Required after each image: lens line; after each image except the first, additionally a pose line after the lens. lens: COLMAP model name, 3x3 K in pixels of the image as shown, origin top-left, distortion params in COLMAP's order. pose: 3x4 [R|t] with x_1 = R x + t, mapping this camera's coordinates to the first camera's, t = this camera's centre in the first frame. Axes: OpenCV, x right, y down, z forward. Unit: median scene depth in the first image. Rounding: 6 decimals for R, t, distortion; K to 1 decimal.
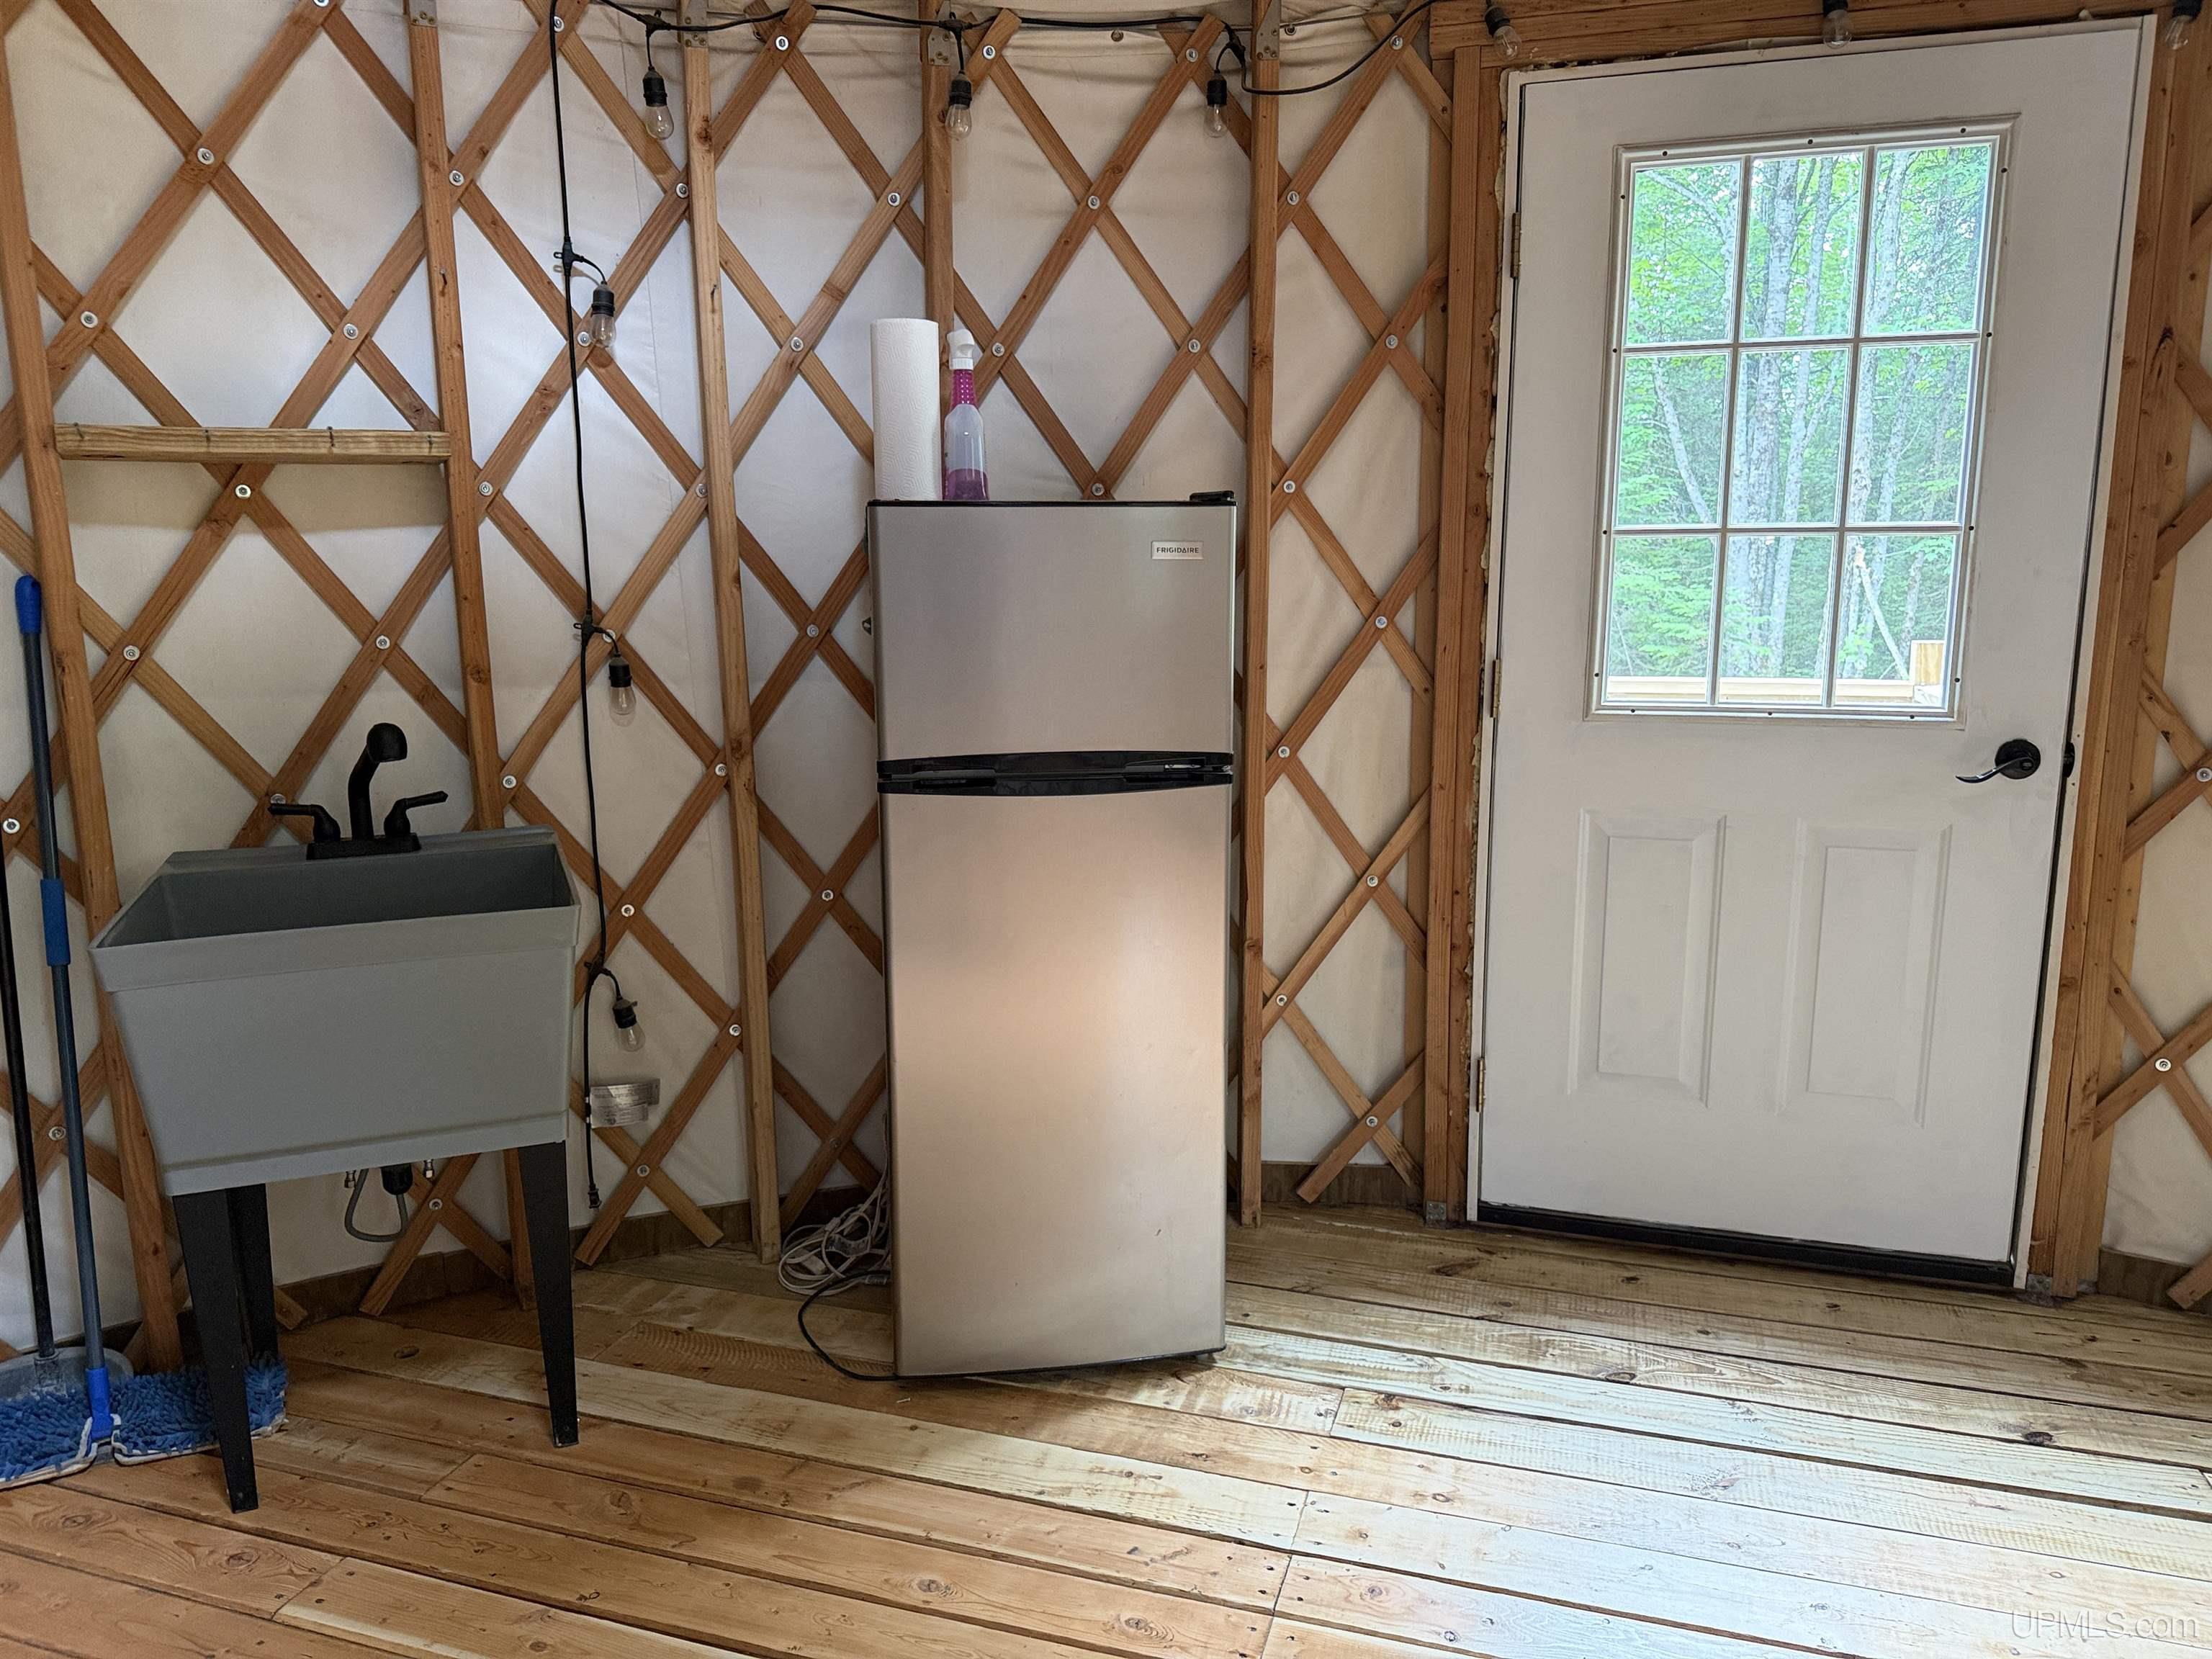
lens RADIAL K [[1578.5, 0, 1110.9], [0, 1578.5, 838.2], [0, 0, 1]] dist [0.003927, -0.010363]
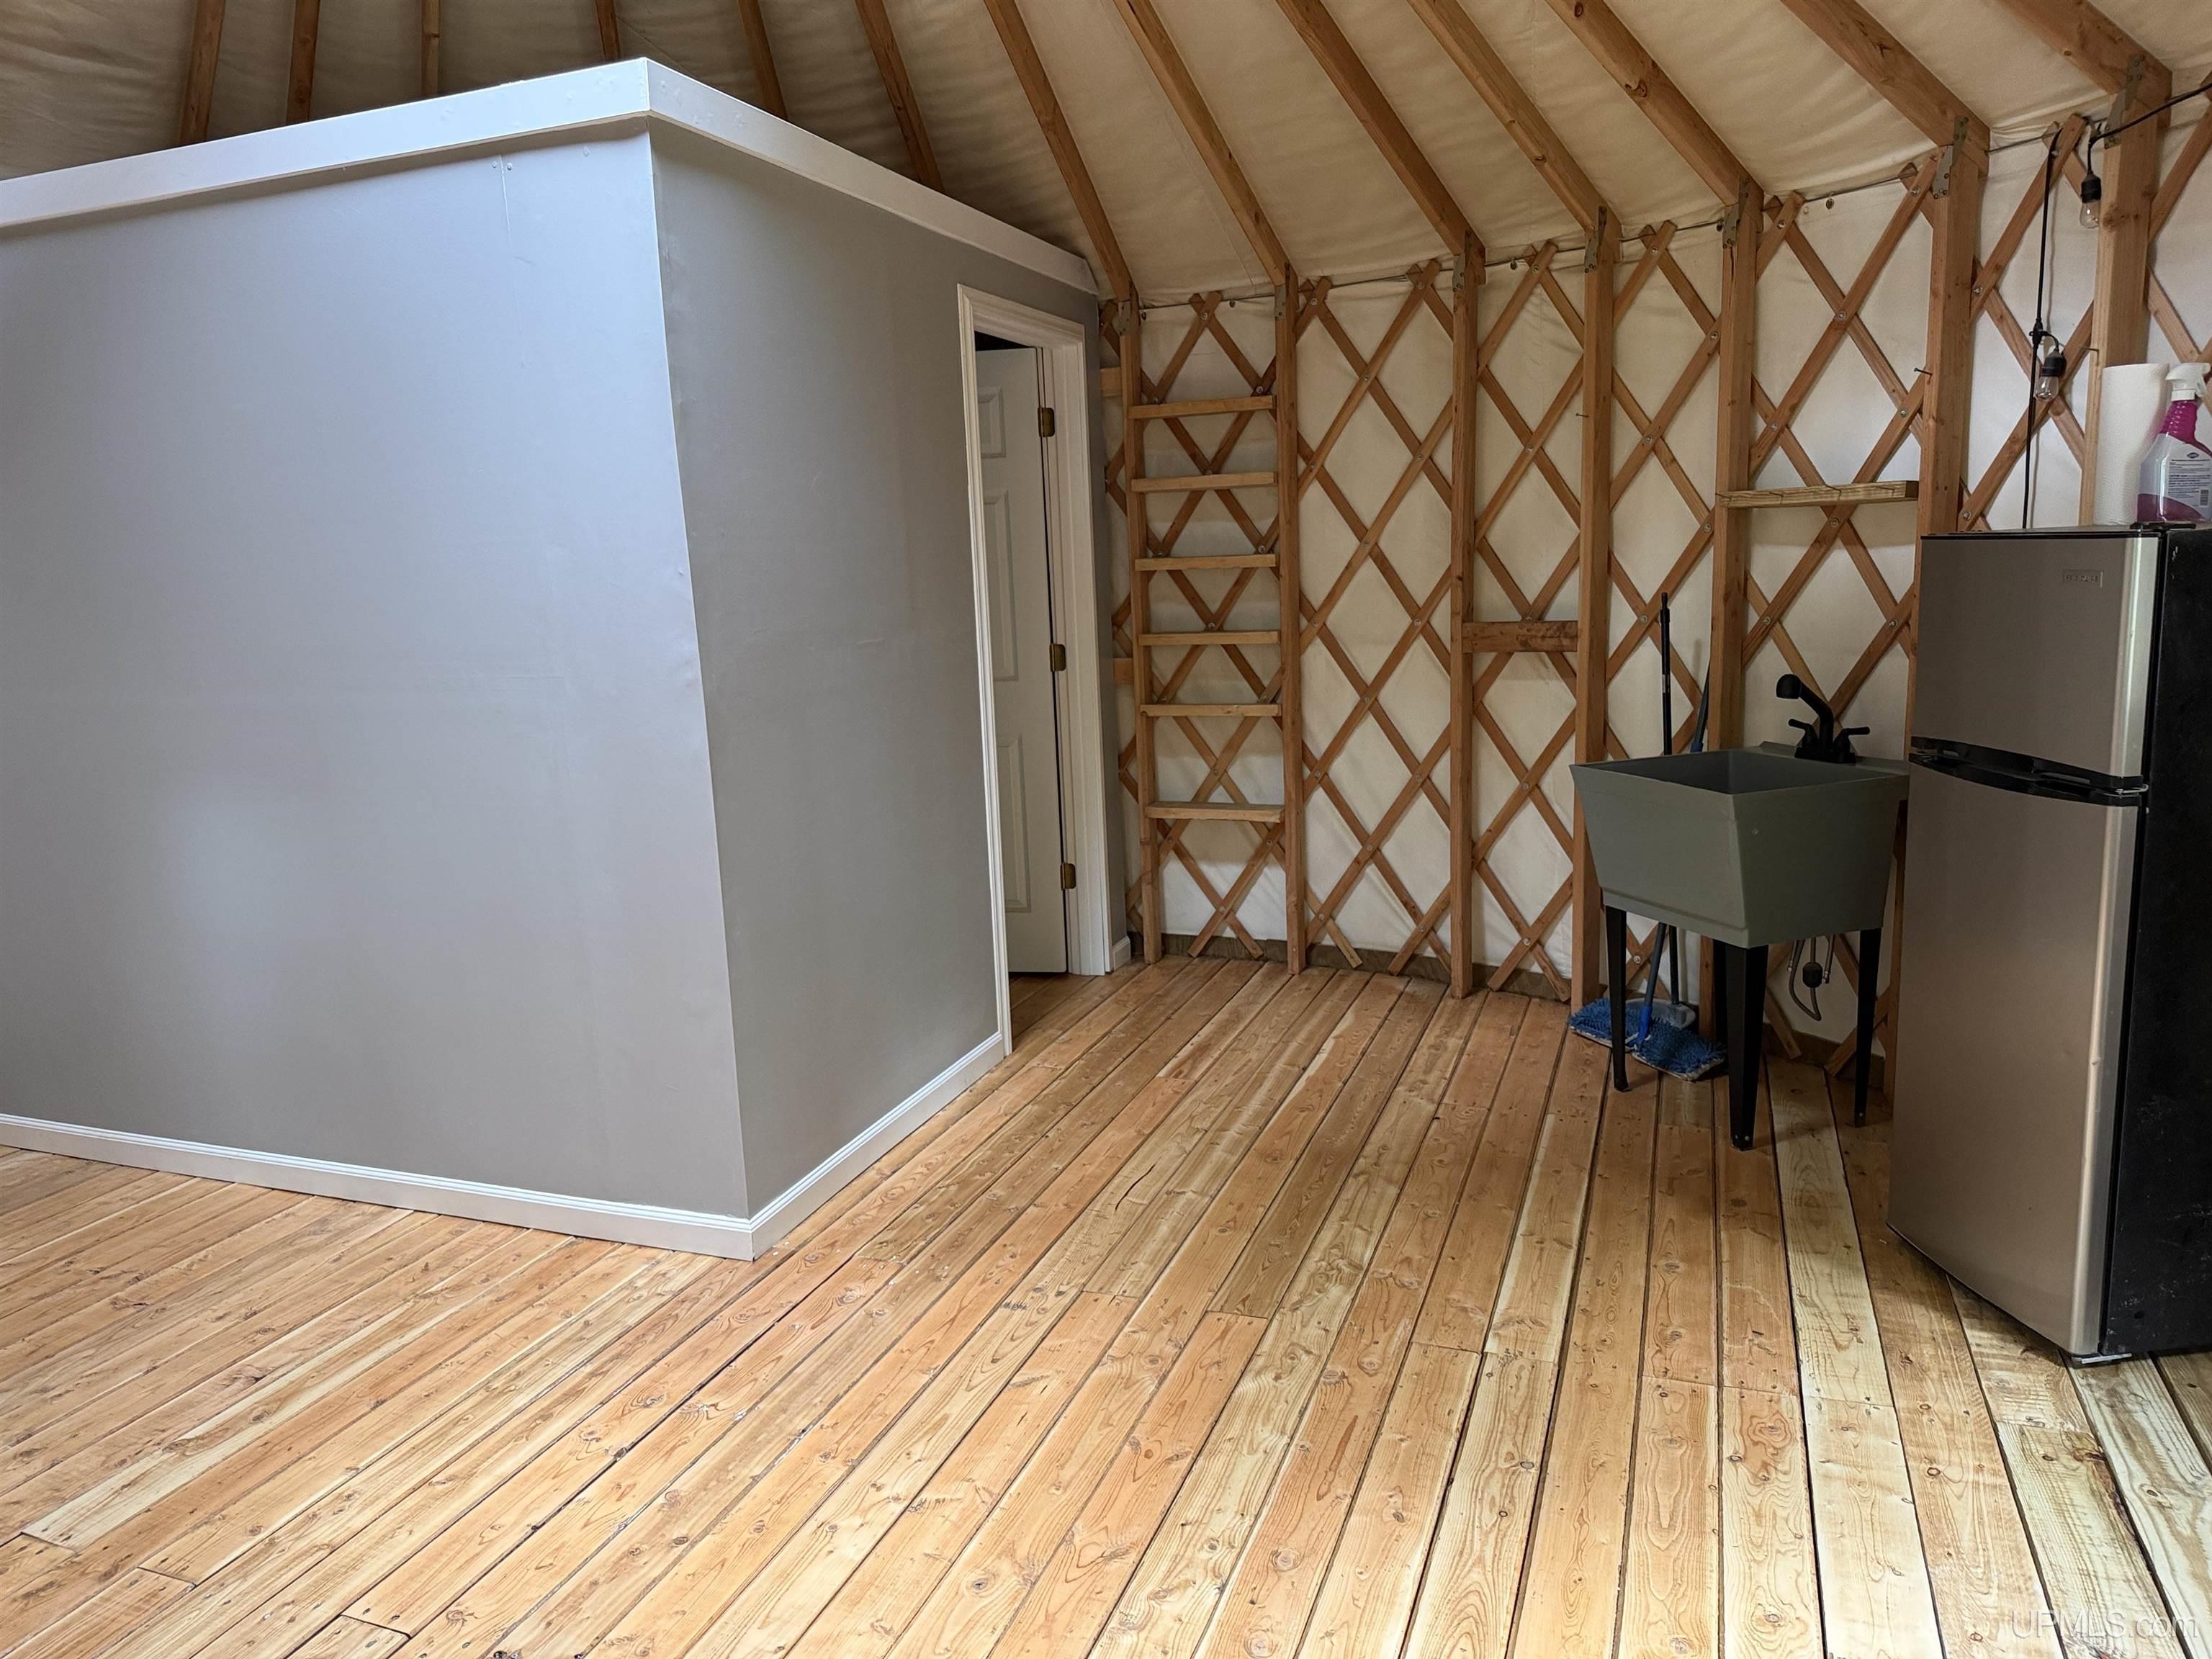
lens RADIAL K [[1551.2, 0, 1100.2], [0, 1551.2, 837.9], [0, 0, 1]] dist [0.011266, -0.021070]
pose [[-0.050718, 0.194360, -0.979618, 0.998121], [-0.146964, 0.968750, 0.199812, -0.108966], [0.987841, 0.154103, -0.020569, 0.329593]]
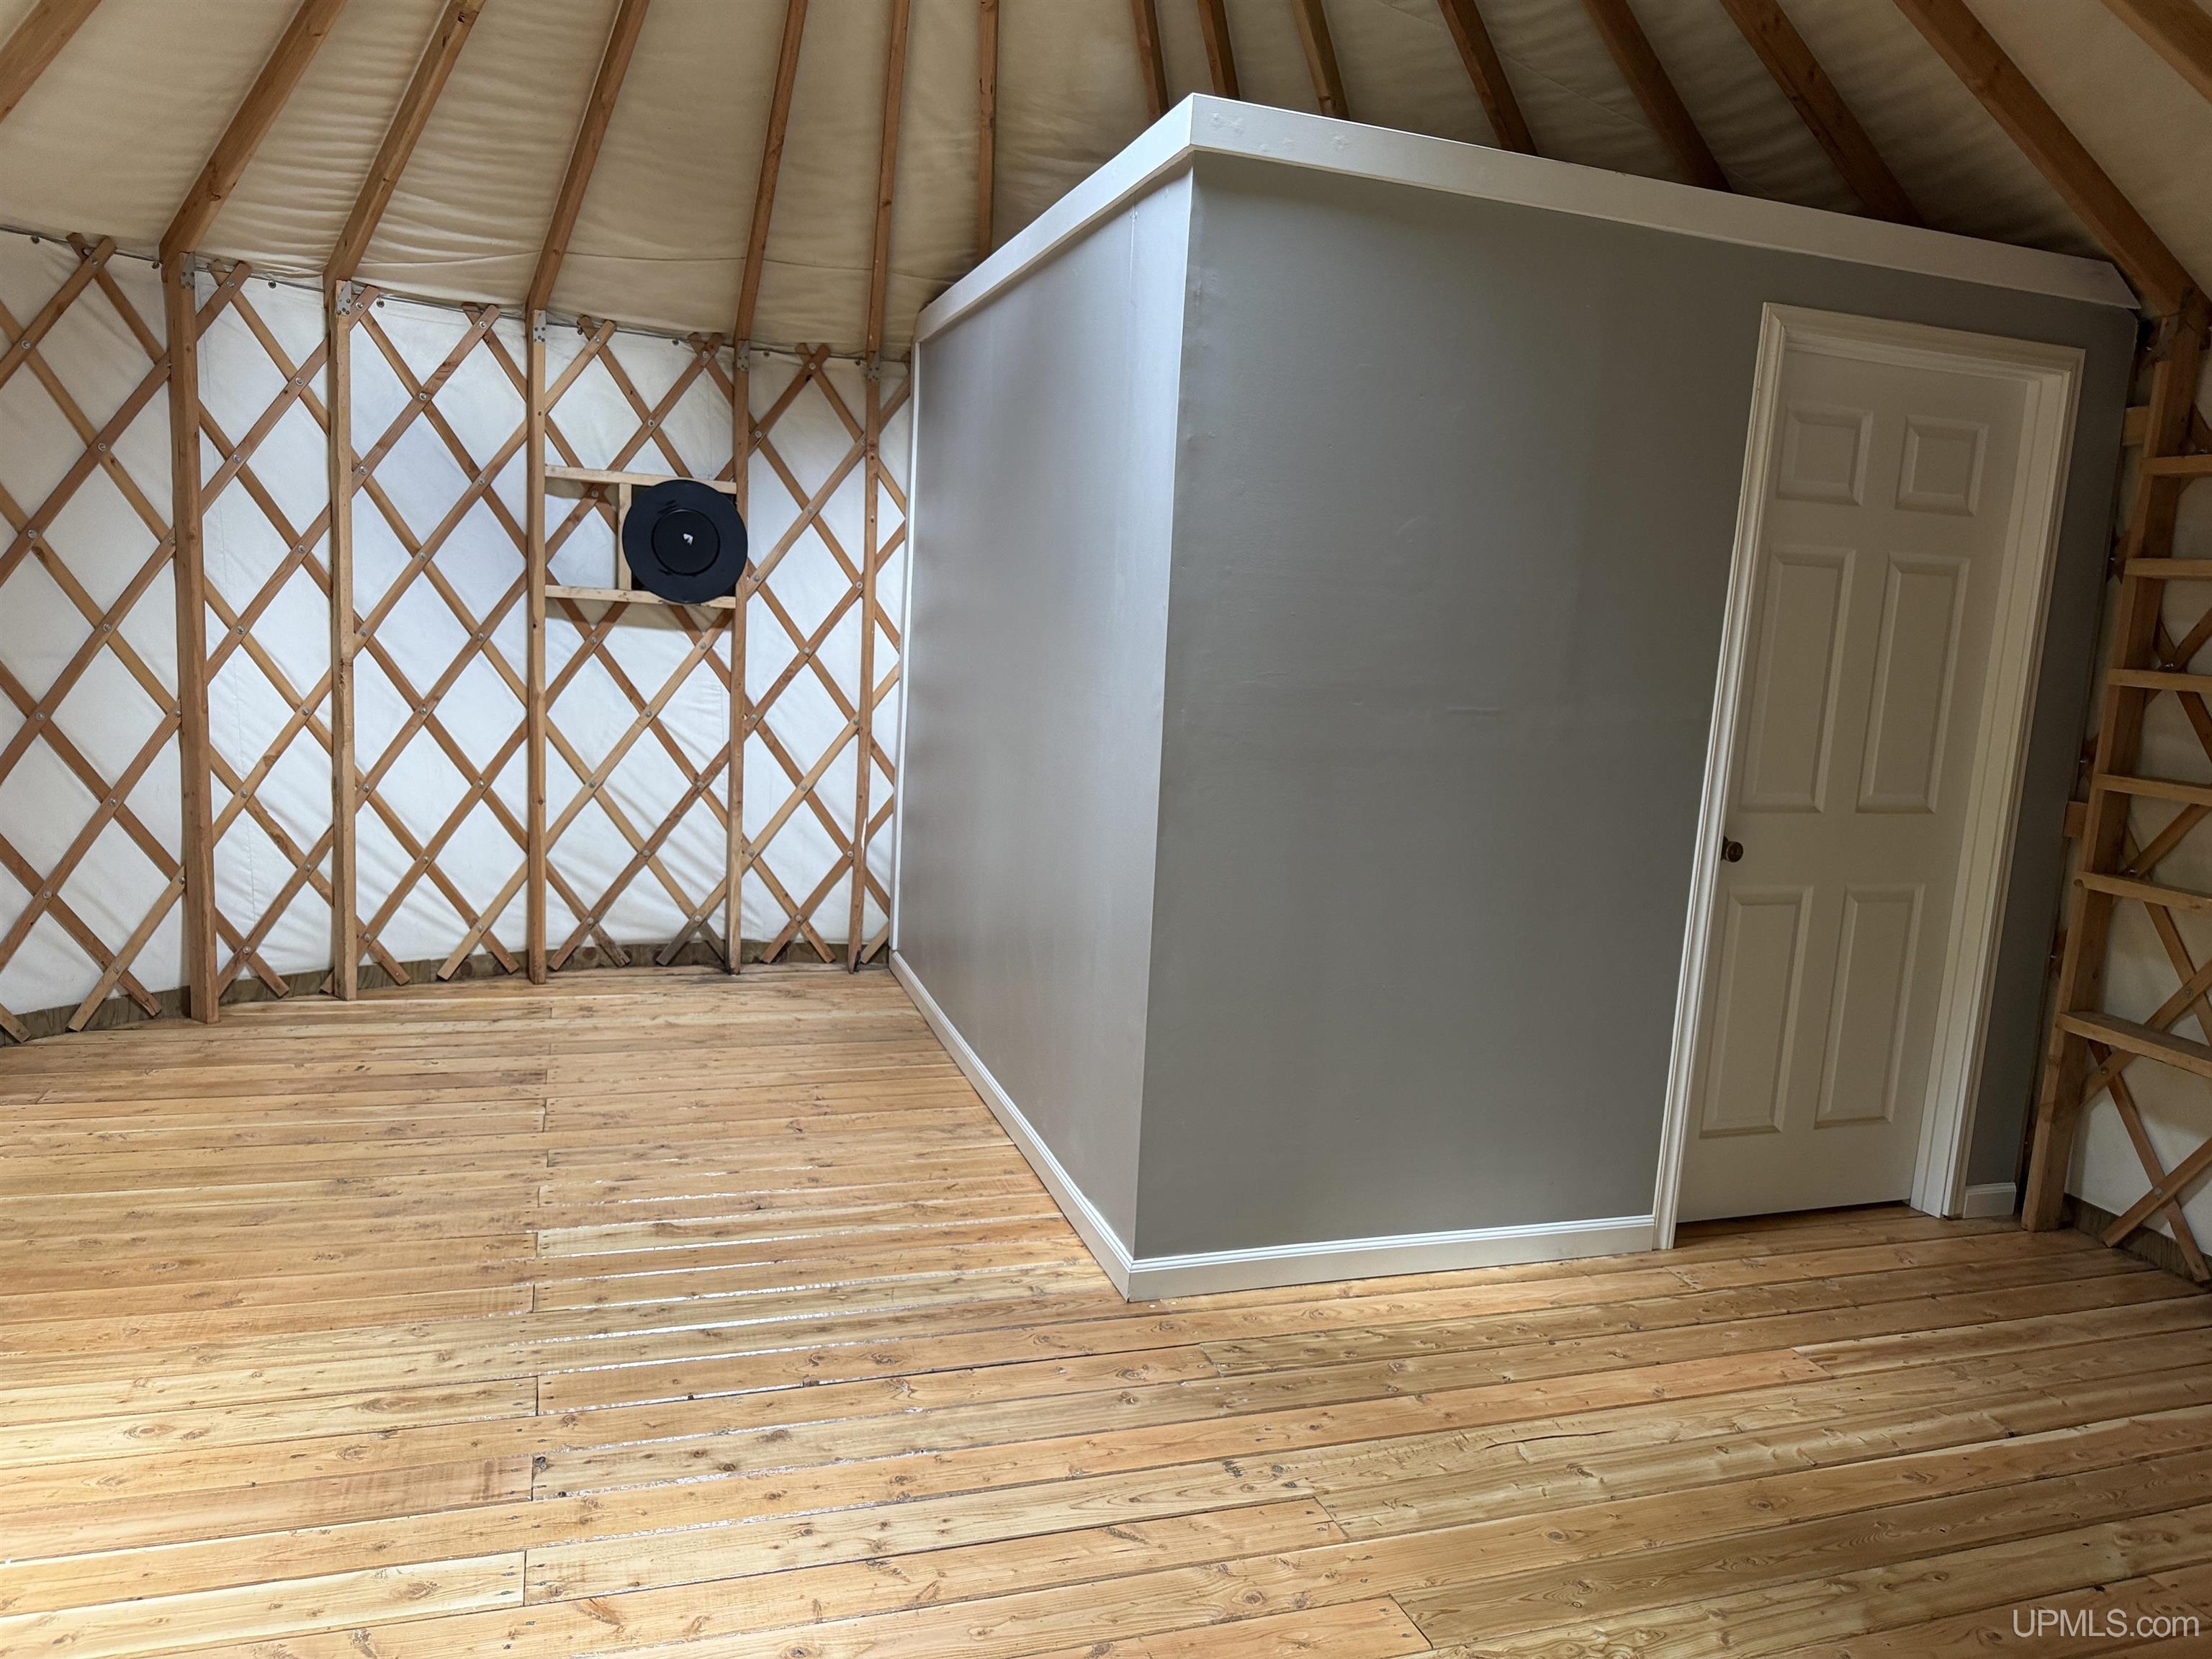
lens RADIAL K [[1574.4, 0, 1106.0], [0, 1574.4, 829.5], [0, 0, 1]] dist [0.002877, -0.027417]
pose [[-0.815061, 0.049761, -0.577234, 0.585794], [-0.157718, 0.939623, 0.303701, -0.208710], [0.557495, 0.338575, -0.758002, 0.858154]]
